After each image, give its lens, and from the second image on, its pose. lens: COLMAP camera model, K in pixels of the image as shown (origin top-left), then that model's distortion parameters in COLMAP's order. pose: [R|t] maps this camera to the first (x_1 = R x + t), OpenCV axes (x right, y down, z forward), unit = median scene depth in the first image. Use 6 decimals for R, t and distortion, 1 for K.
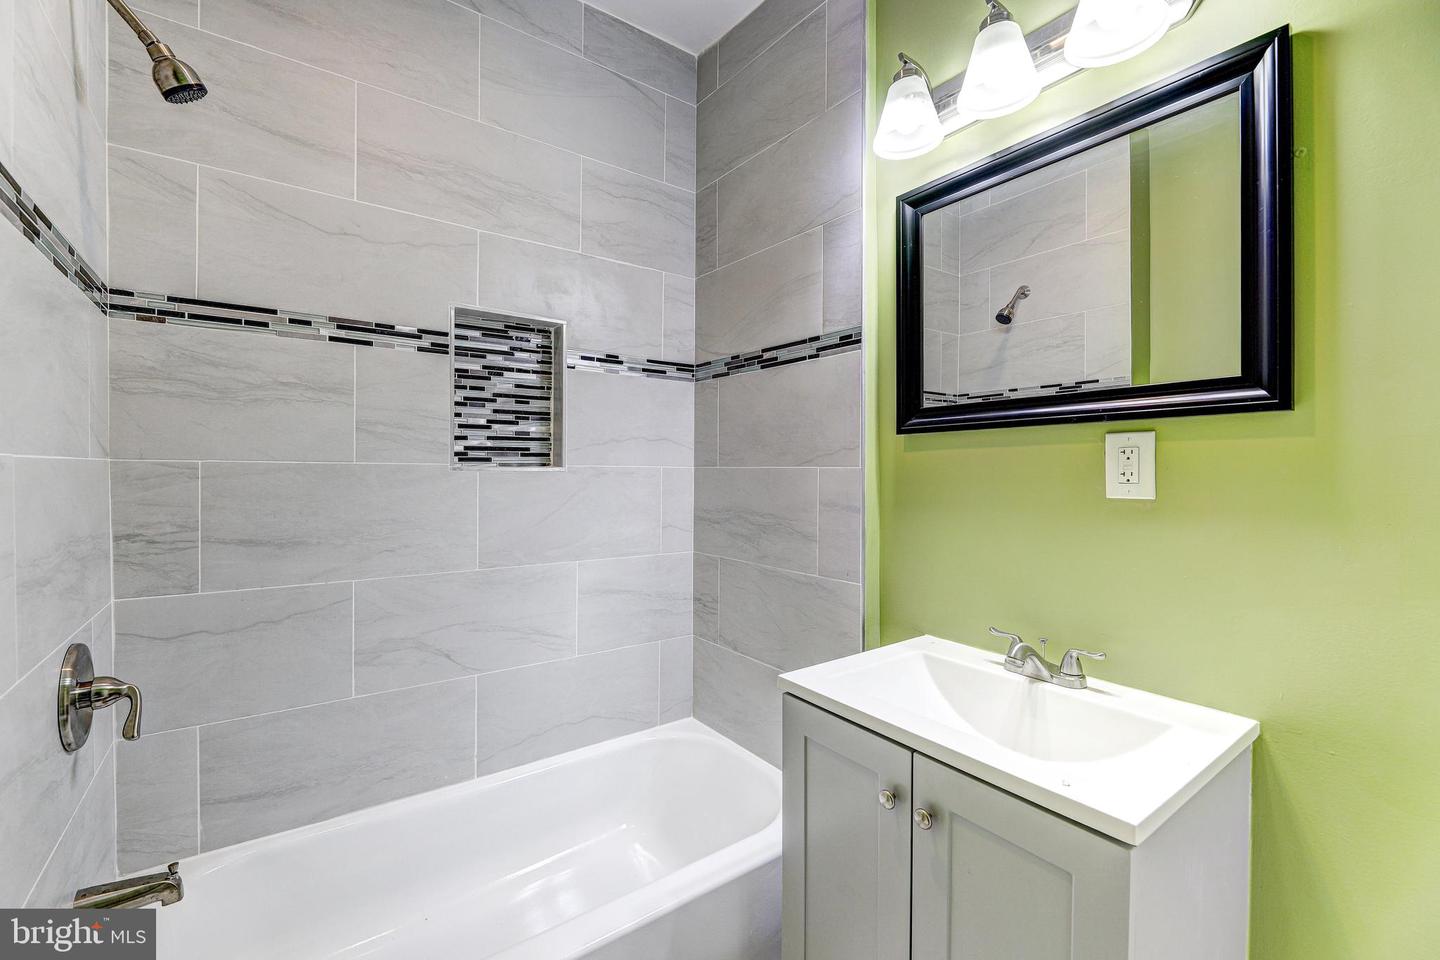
lens RADIAL K [[614.0, 0, 709.9], [0, 614.0, 474.3], [0, 0, 1]] dist [0.000728, -0.003442]
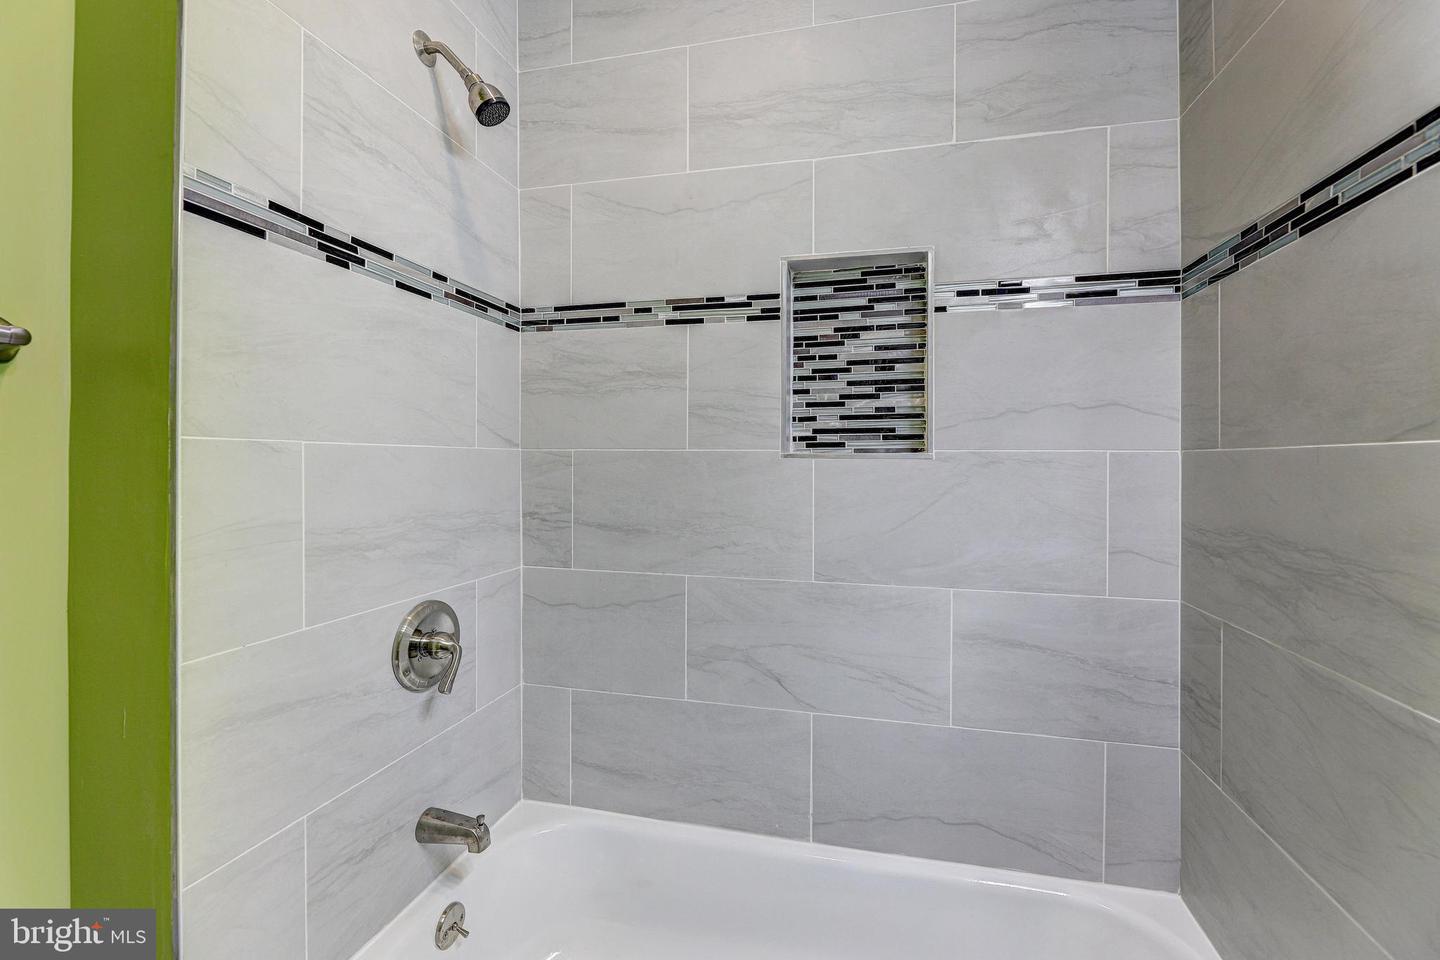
lens RADIAL K [[614.0, 0, 743.9], [0, 614.0, 461.3], [0, 0, 1]] dist [0.000728, -0.003442]
pose [[0.653127, -0.004513, -0.757235, 0.173905], [-0.005304, 0.999930, -0.010535, 0.007245], [0.757230, 0.010897, 0.653058, 0.413631]]
